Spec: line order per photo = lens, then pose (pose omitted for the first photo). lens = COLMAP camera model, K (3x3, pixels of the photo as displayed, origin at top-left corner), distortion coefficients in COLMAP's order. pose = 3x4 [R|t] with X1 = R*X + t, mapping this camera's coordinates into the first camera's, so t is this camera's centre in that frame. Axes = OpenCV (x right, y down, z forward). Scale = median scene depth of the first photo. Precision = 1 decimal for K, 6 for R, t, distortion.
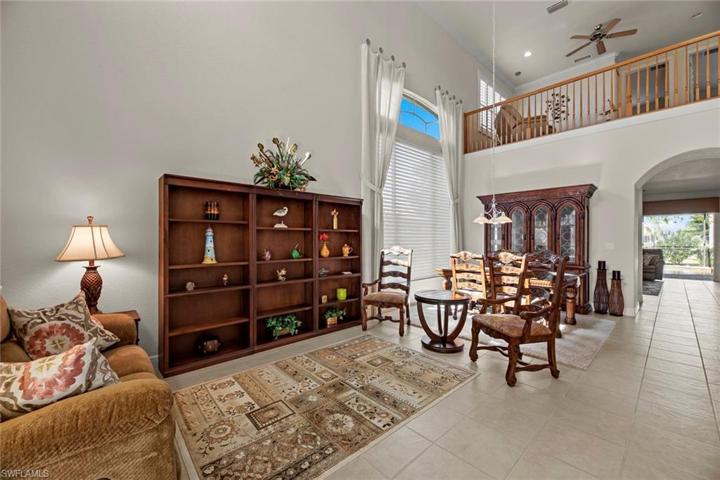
lens RADIAL K [[287.4, 0, 360.0], [0, 287.4, 240.0], [0, 0, 1]] dist [0.000491, -0.000098]
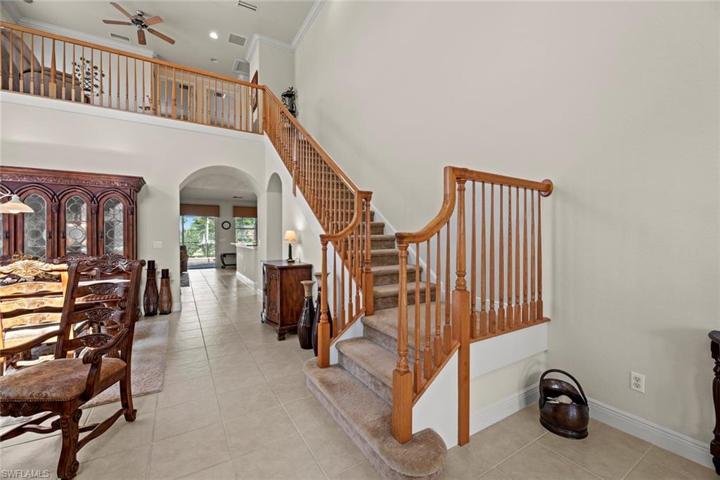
lens RADIAL K [[295.5, 0, 360.0], [0, 295.5, 237.8], [0, 0, 1]] dist [-0.001247, -0.000980]
pose [[0.196772, -0.006903, 0.980425, 0.018218], [0.005576, 0.999967, 0.005921, -0.003760], [-0.980433, 0.004301, 0.196804, 0.125977]]
